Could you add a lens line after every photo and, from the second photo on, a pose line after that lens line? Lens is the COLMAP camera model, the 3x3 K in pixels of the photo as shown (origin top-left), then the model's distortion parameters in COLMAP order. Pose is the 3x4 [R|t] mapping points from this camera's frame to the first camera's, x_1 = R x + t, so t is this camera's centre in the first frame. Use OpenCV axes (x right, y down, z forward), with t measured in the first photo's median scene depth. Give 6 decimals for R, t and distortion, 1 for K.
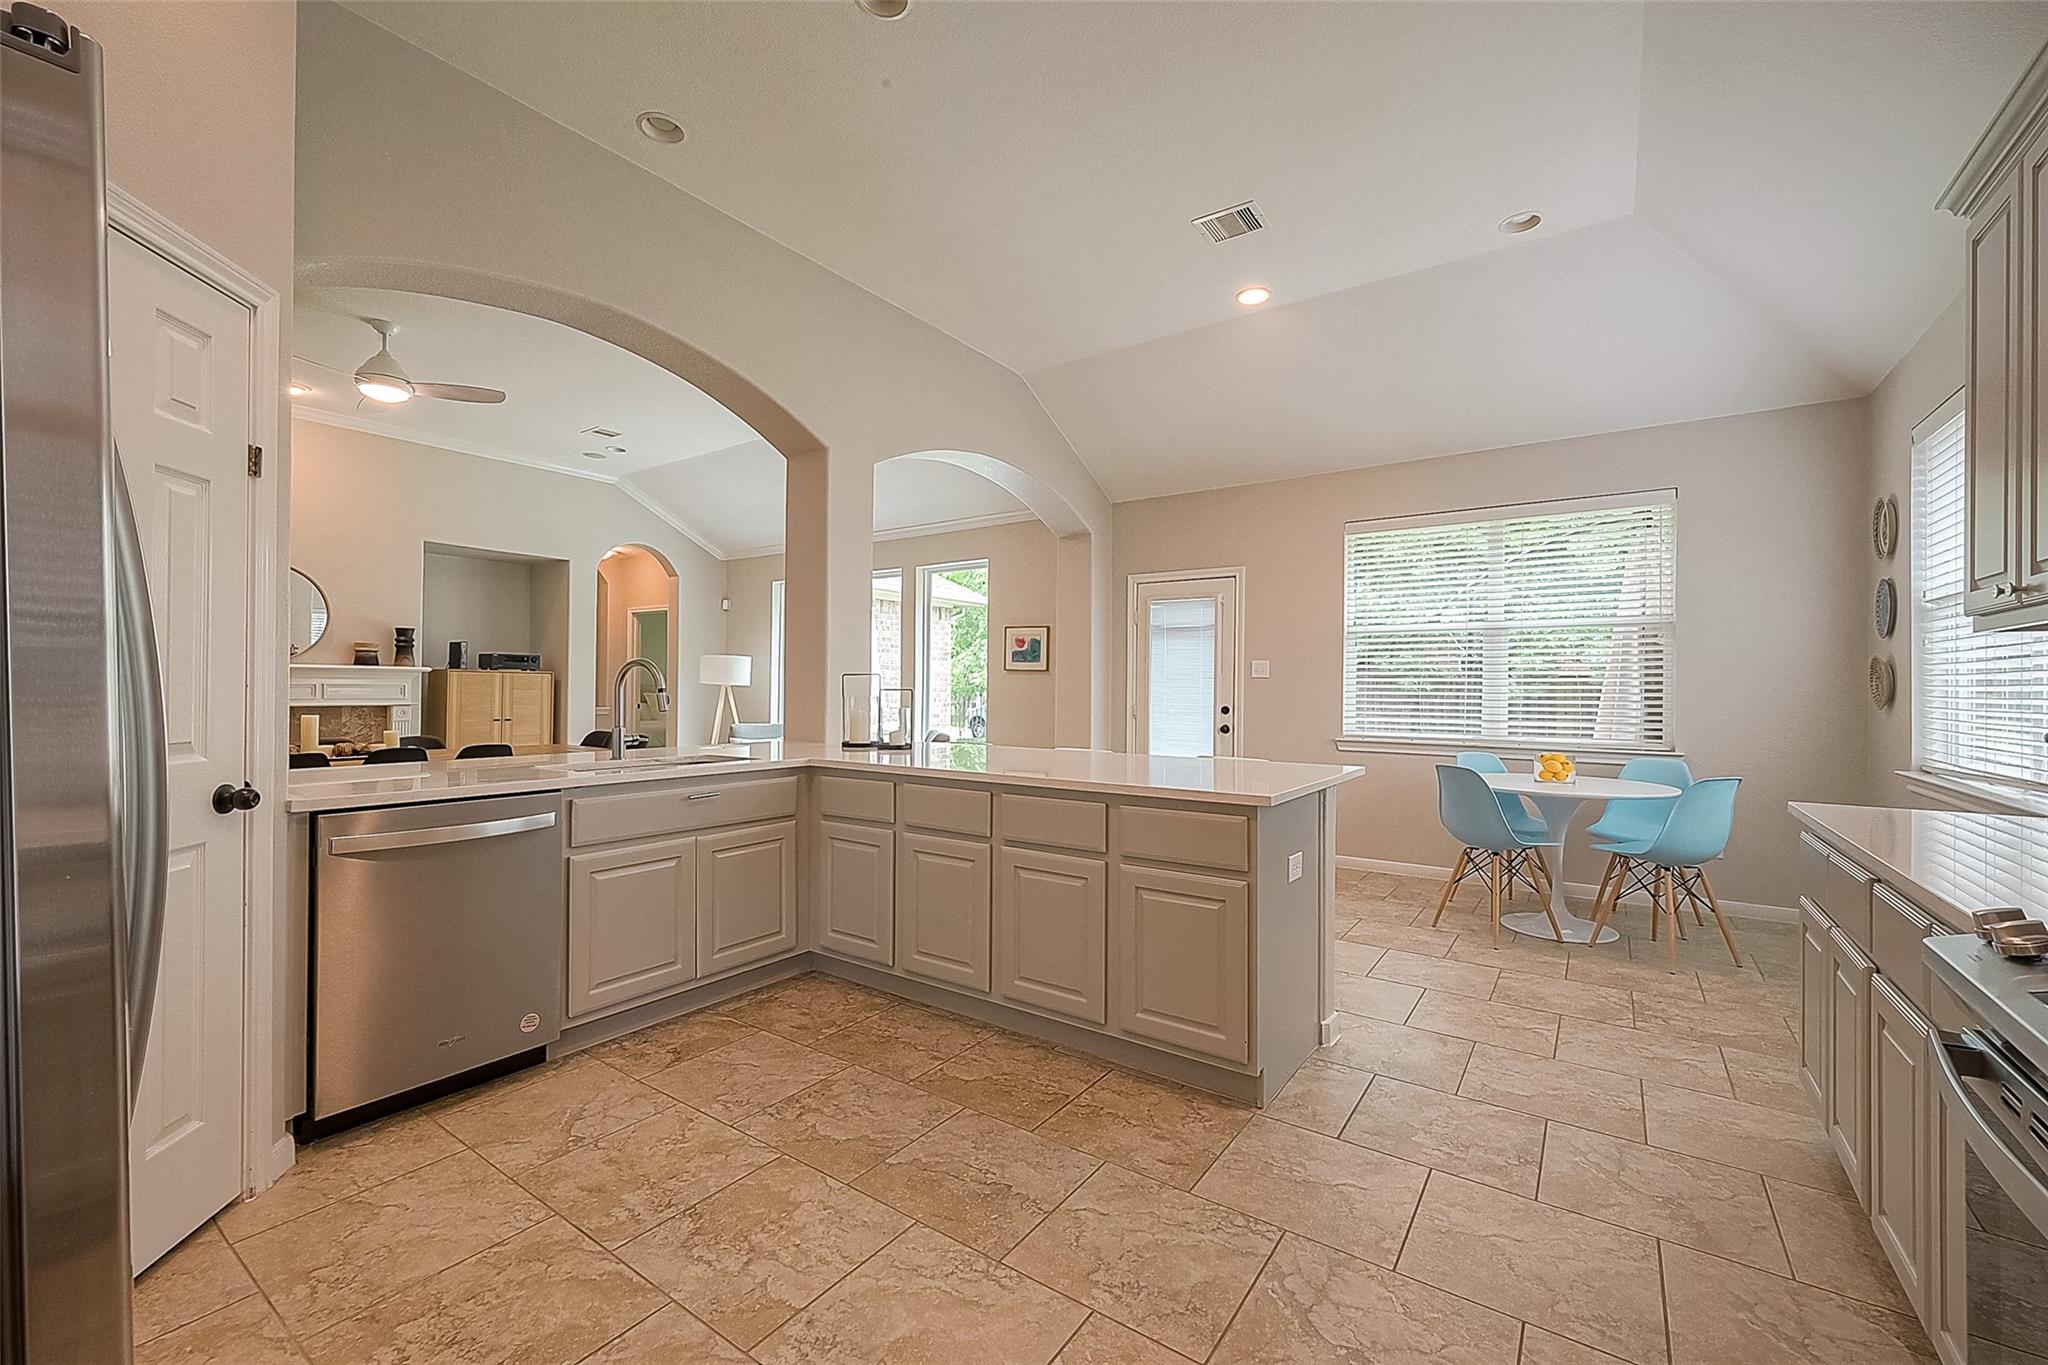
lens RADIAL K [[827.0, 0, 1034.5], [0, 827.0, 691.2], [0, 0, 1]] dist [0.003358, 0.000107]
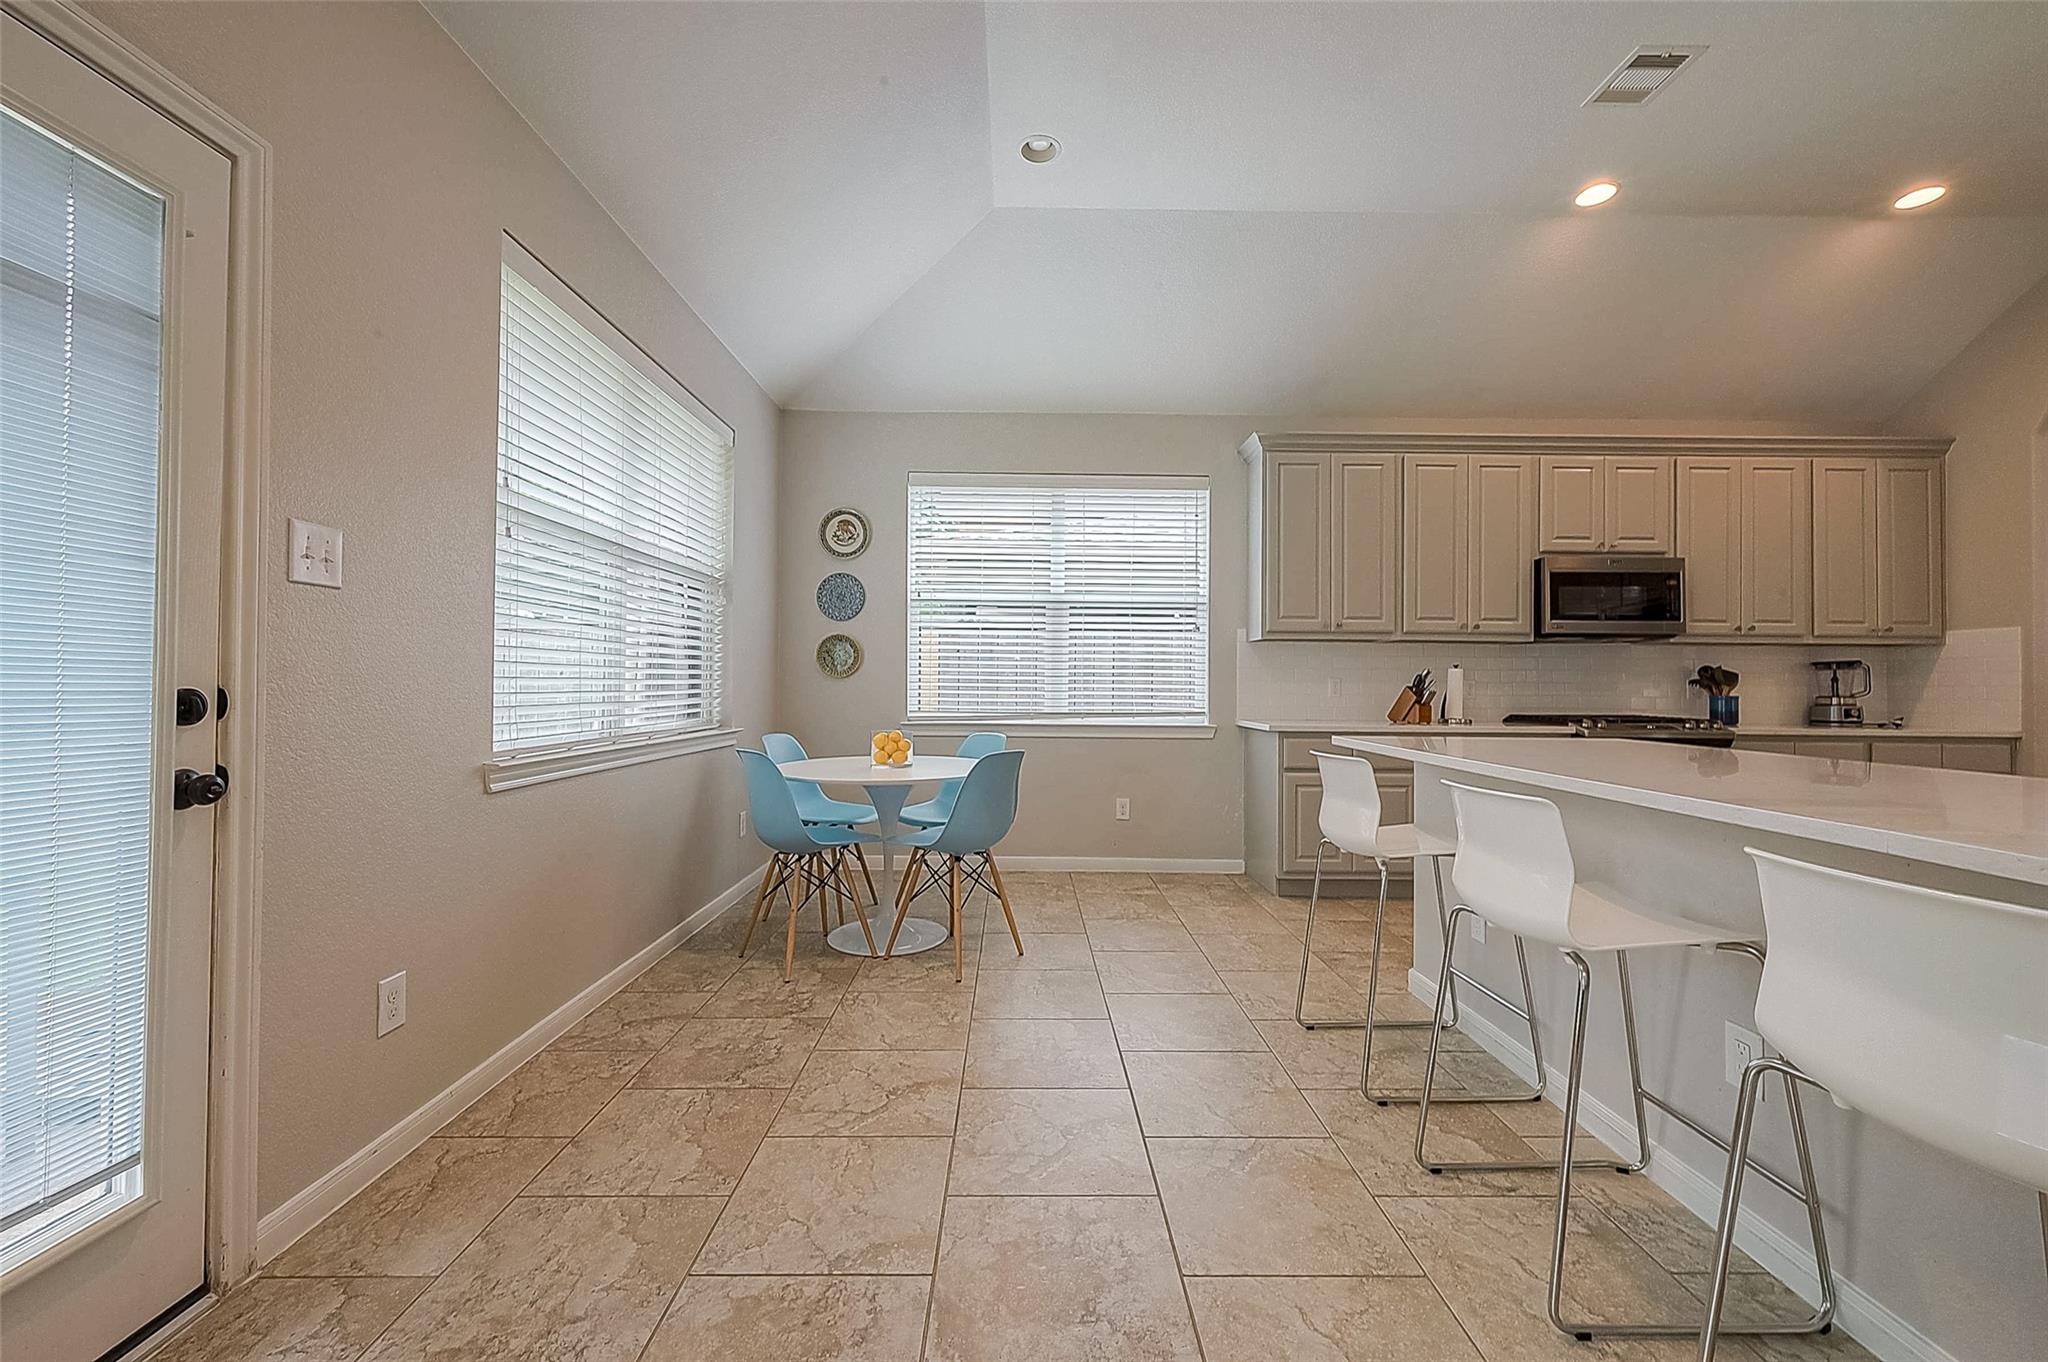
lens RADIAL K [[775.4, 0, 1016.0], [0, 775.4, 685.4], [0, 0, 1]] dist [0.000512, 0.000017]
pose [[-0.558263, -0.000254, 0.829664, -0.091351], [-0.002658, 0.999995, -0.001483, 0.018984], [-0.829660, -0.003033, -0.558261, 1.076706]]
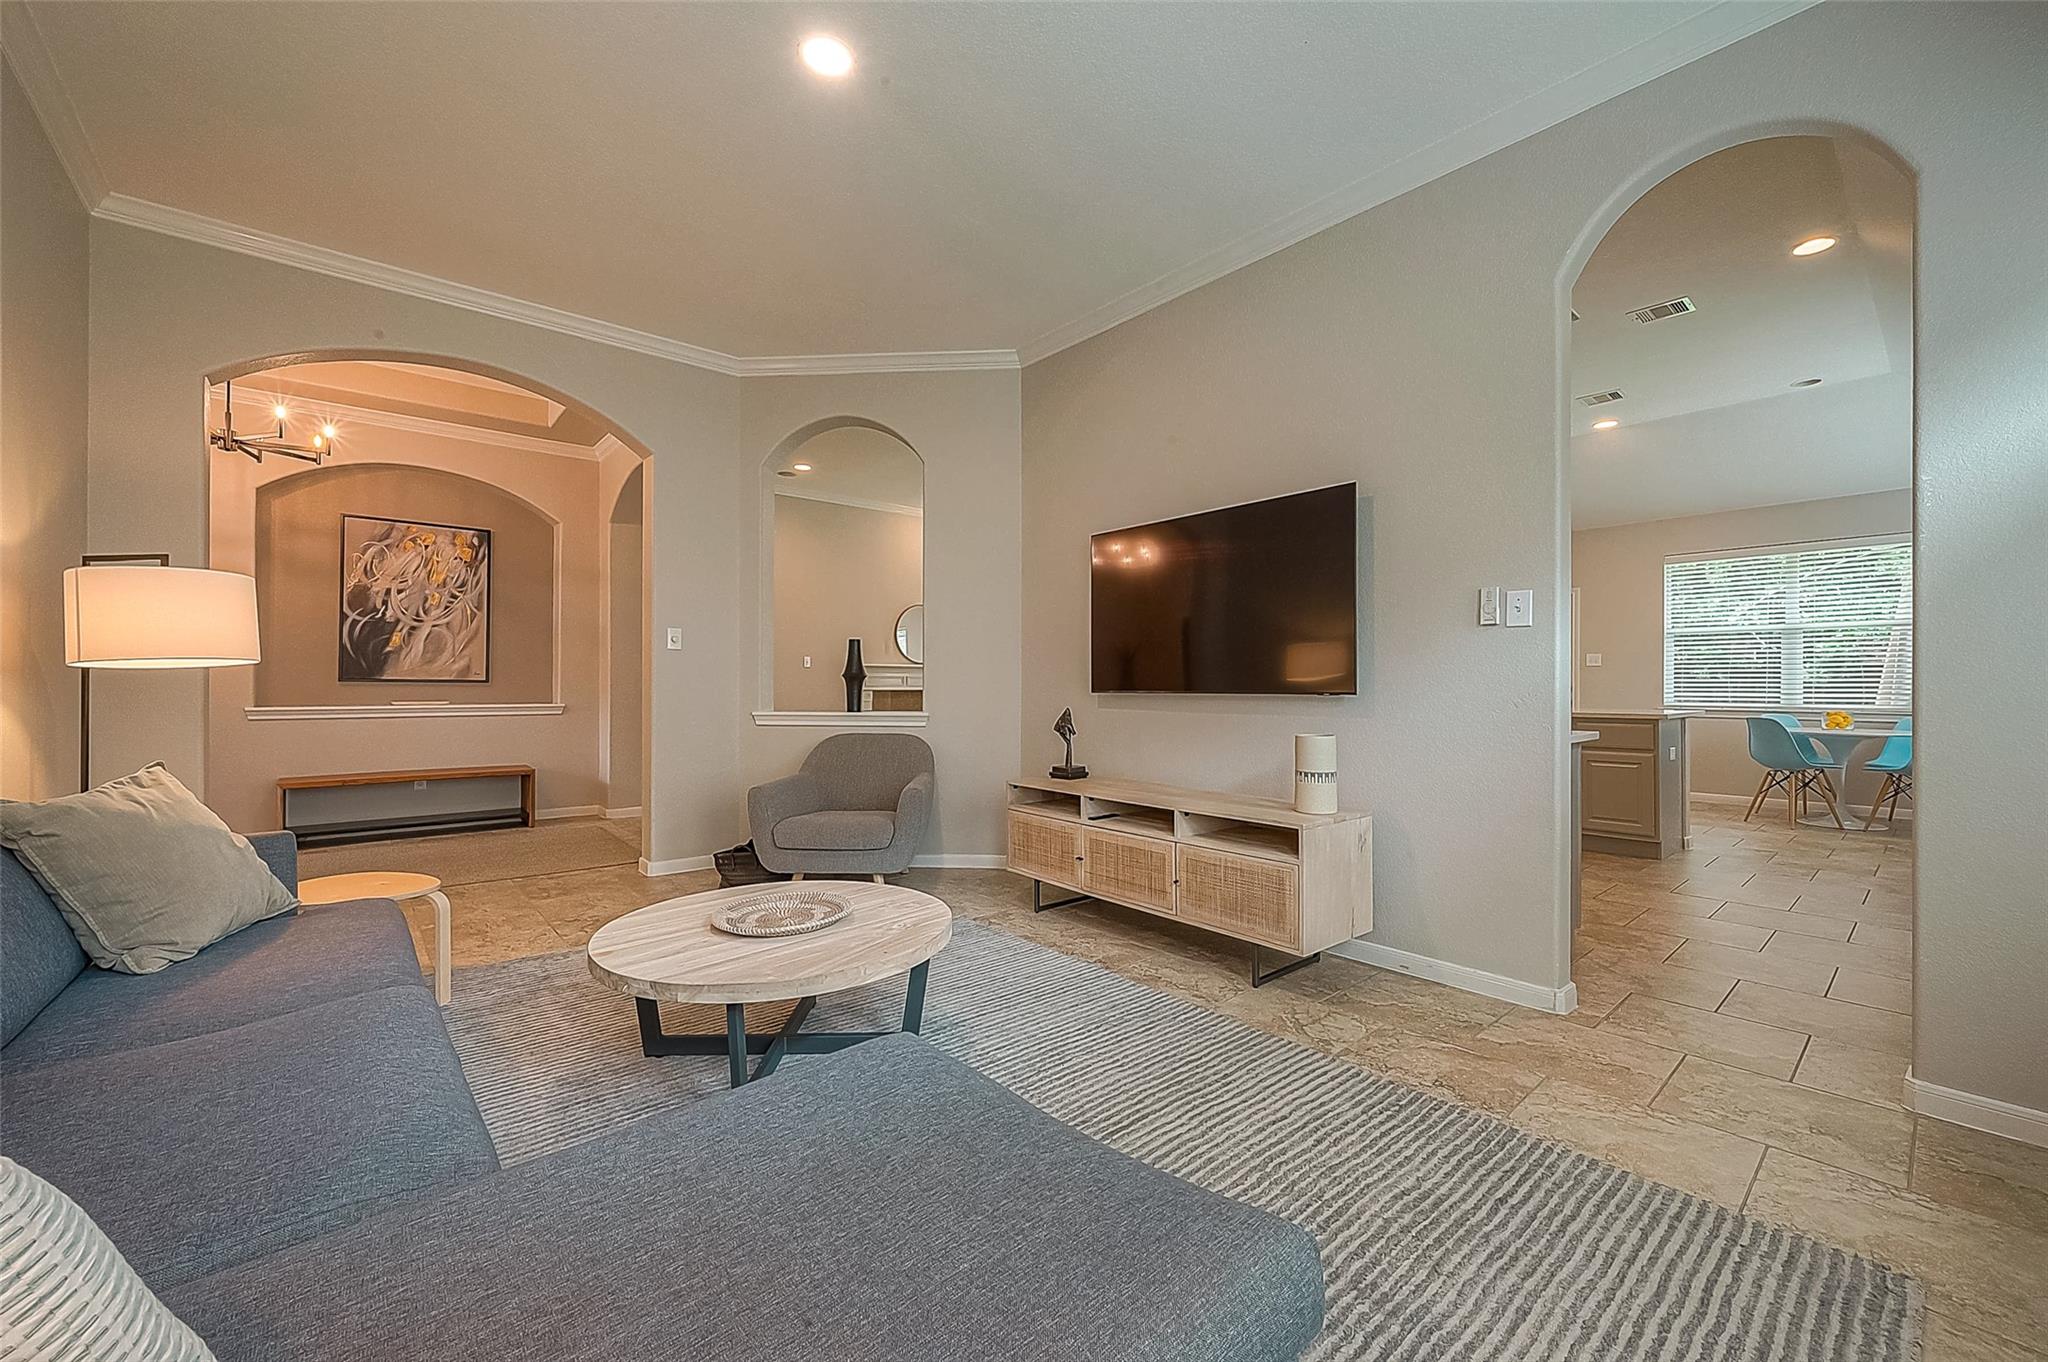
lens RADIAL K [[812.9, 0, 1026.7], [0, 812.9, 681.2], [0, 0, 1]] dist [-0.004083, -0.000353]
pose [[0.967527, -0.005125, -0.252714, -0.361154], [0.002555, 0.999942, -0.010498, 0.025143], [0.252753, 0.009511, 0.967484, -0.671733]]
